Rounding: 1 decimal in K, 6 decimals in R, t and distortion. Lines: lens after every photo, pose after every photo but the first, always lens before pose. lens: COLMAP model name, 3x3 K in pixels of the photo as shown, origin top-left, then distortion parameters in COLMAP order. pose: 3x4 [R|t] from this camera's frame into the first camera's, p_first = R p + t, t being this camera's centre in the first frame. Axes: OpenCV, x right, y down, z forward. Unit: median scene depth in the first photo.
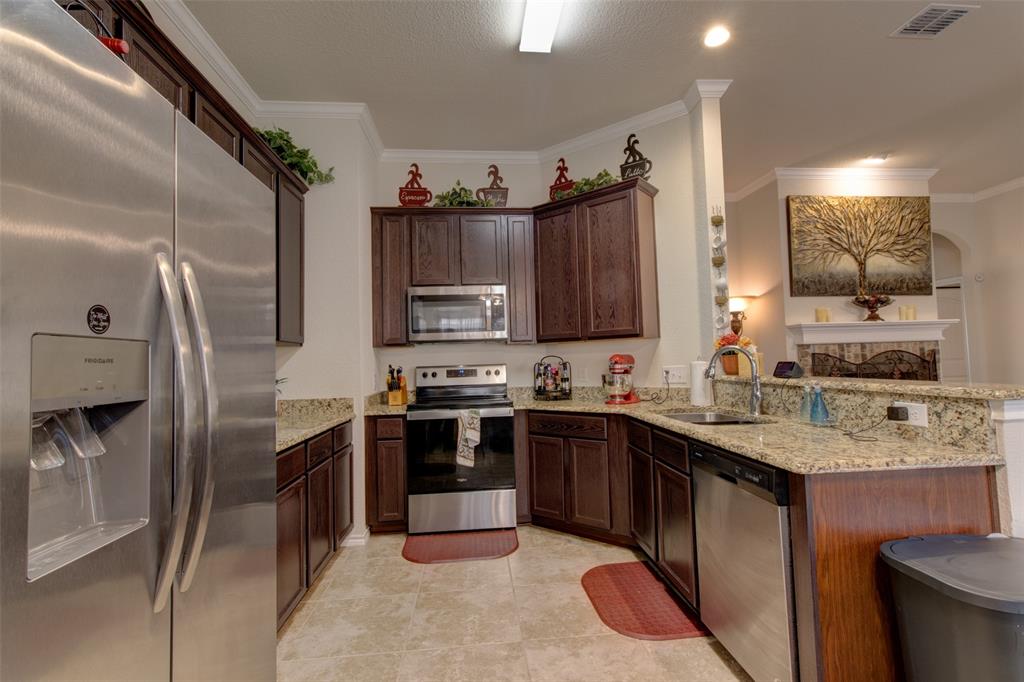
lens RADIAL K [[469.1, 0, 511.5], [0, 469.1, 338.9], [0, 0, 1]] dist [0.001162, 0.000771]
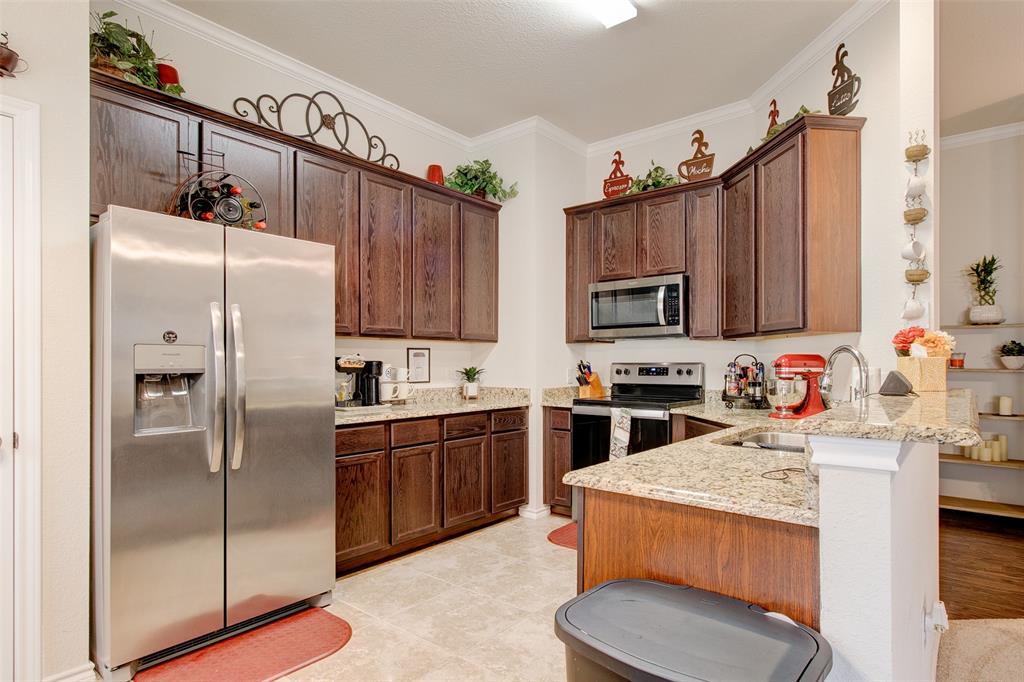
lens RADIAL K [[548.4, 0, 535.2], [0, 548.4, 363.3], [0, 0, 1]] dist [0.005802, 0.001406]
pose [[0.726076, 0.030424, -0.686941, 0.470840], [0.013540, 0.998194, 0.058520, -0.009417], [0.687481, -0.051791, 0.724353, 0.051561]]
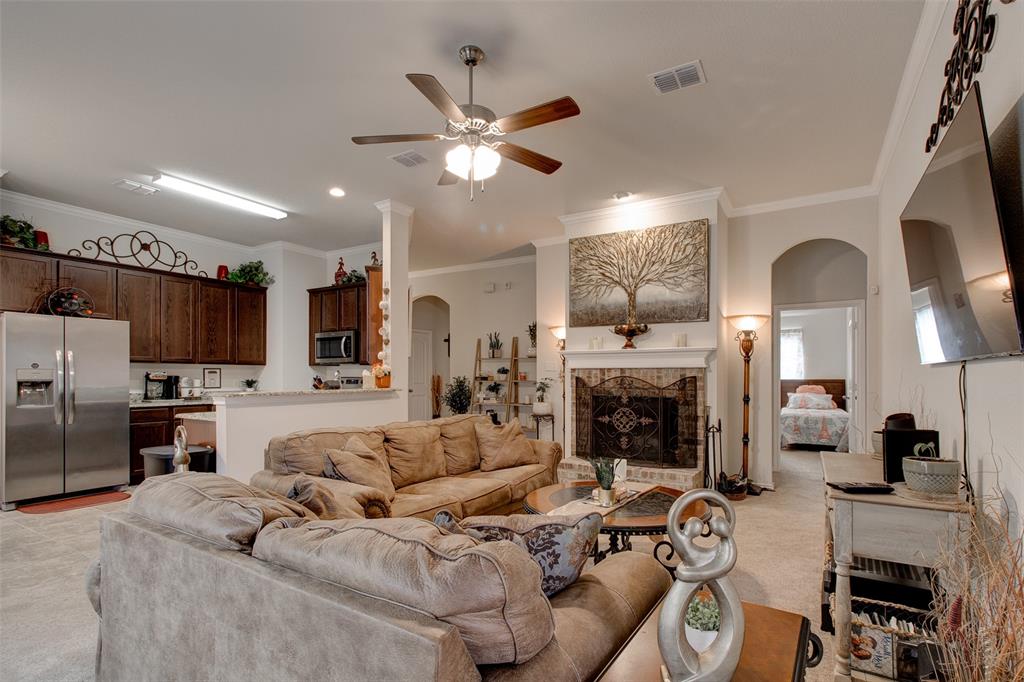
lens RADIAL K [[486.9, 0, 533.7], [0, 486.9, 377.7], [0, 0, 1]] dist [0.003261, -0.000592]
pose [[0.811112, 0.033178, -0.583949, 1.453853], [0.003371, 0.998108, 0.061391, -0.047067], [0.584881, -0.051763, 0.809466, -0.042949]]
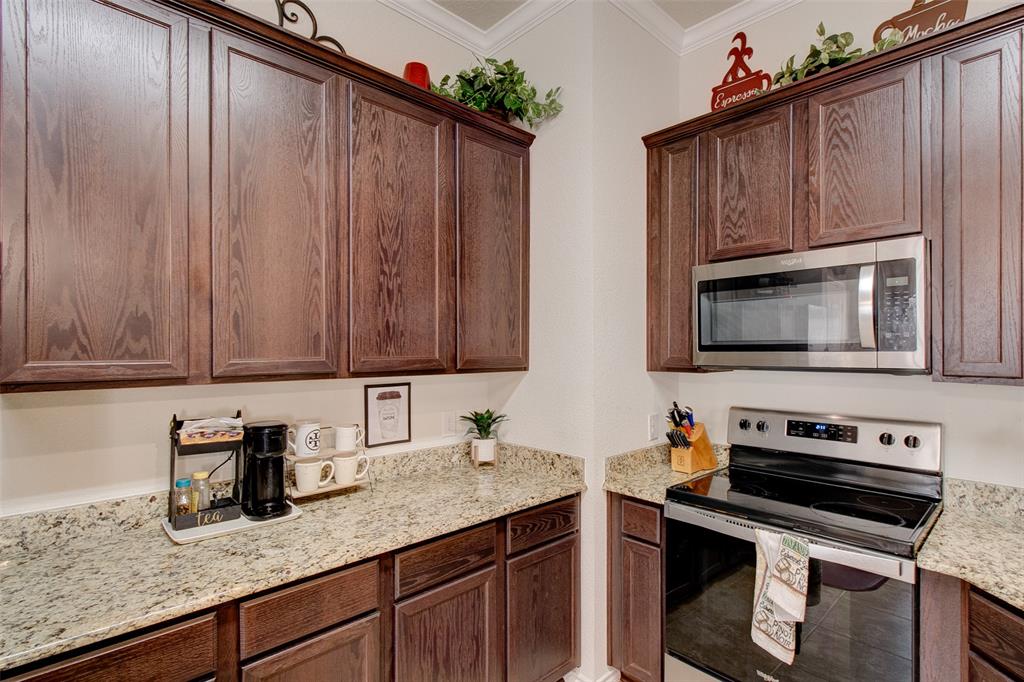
lens RADIAL K [[486.9, 0, 534.2], [0, 486.9, 349.2], [0, 0, 1]] dist [0.003261, -0.000592]
pose [[0.632657, 0.029431, -0.773873, 0.094515], [0.021015, 0.998257, 0.055146, -0.045296], [0.774147, -0.051151, 0.630936, 0.456315]]
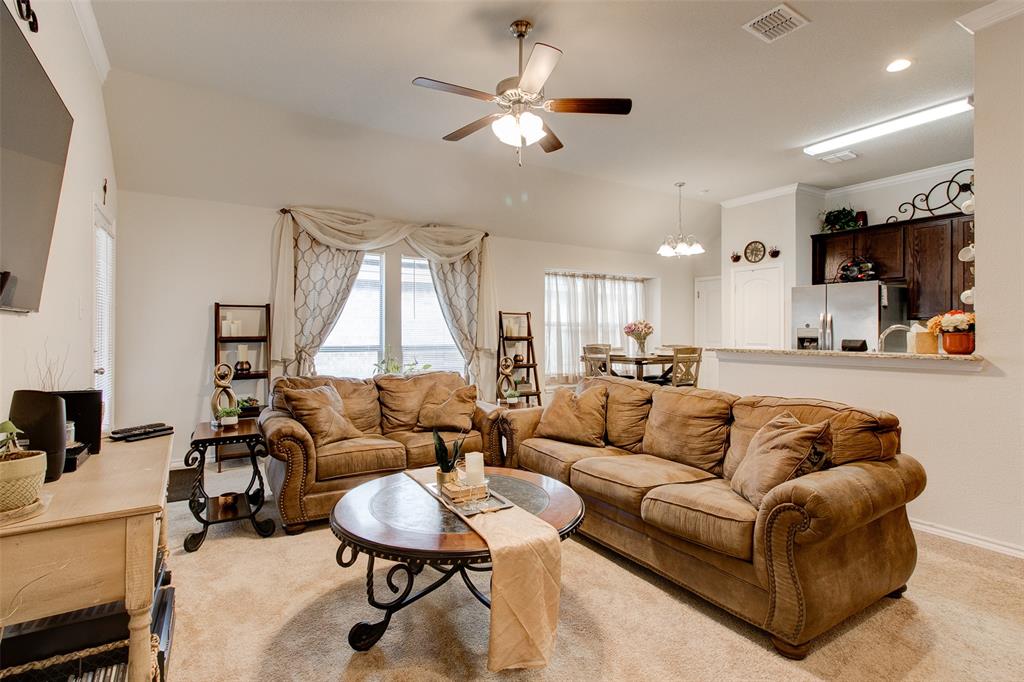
lens RADIAL K [[507.3, 0, 515.7], [0, 507.3, 332.6], [0, 0, 1]] dist [0.028216, 0.000541]
pose [[-0.884734, 0.027906, -0.465261, 1.340220], [0.048039, 0.998350, -0.031471, 0.019112], [0.463615, -0.050194, -0.884614, 1.170375]]
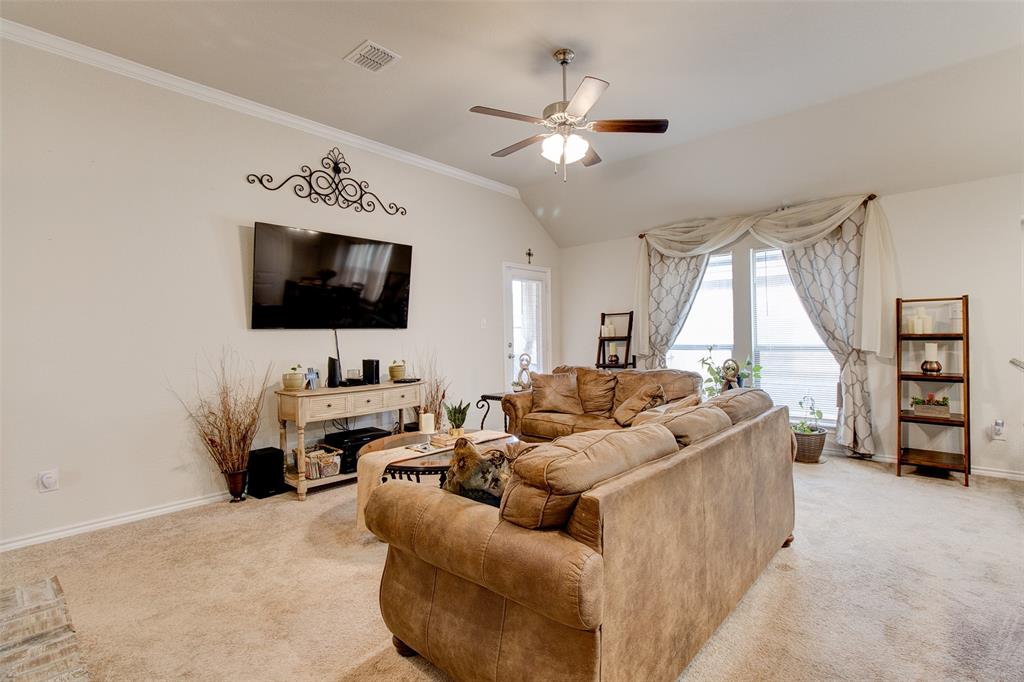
lens RADIAL K [[486.9, 0, 516.3], [0, 486.9, 339.4], [0, 0, 1]] dist [0.003261, -0.000592]
pose [[-0.688957, 0.035426, 0.723936, 0.415772], [-0.000169, 0.998797, -0.049037, 0.045774], [-0.724802, -0.033906, -0.688123, 1.108601]]
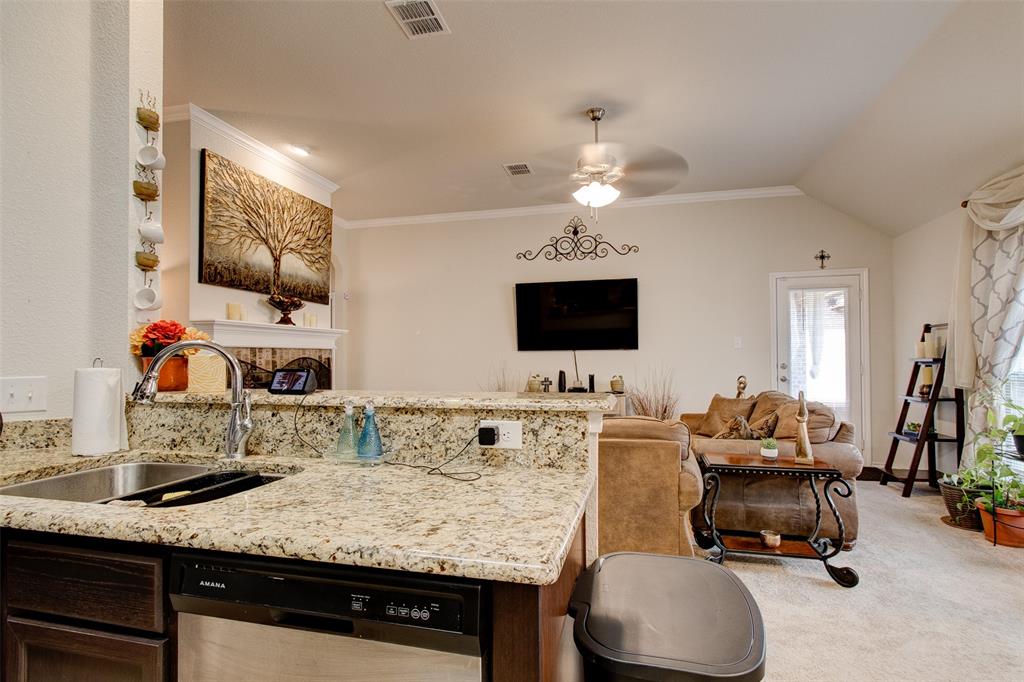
lens RADIAL K [[486.9, 0, 531.4], [0, 486.9, 351.6], [0, 0, 1]] dist [0.003261, -0.000592]
pose [[0.313845, 0.038440, 0.948696, 0.028548], [-0.050376, 0.998447, -0.023791, 0.014566], [-0.948137, -0.040325, 0.315294, 0.286708]]
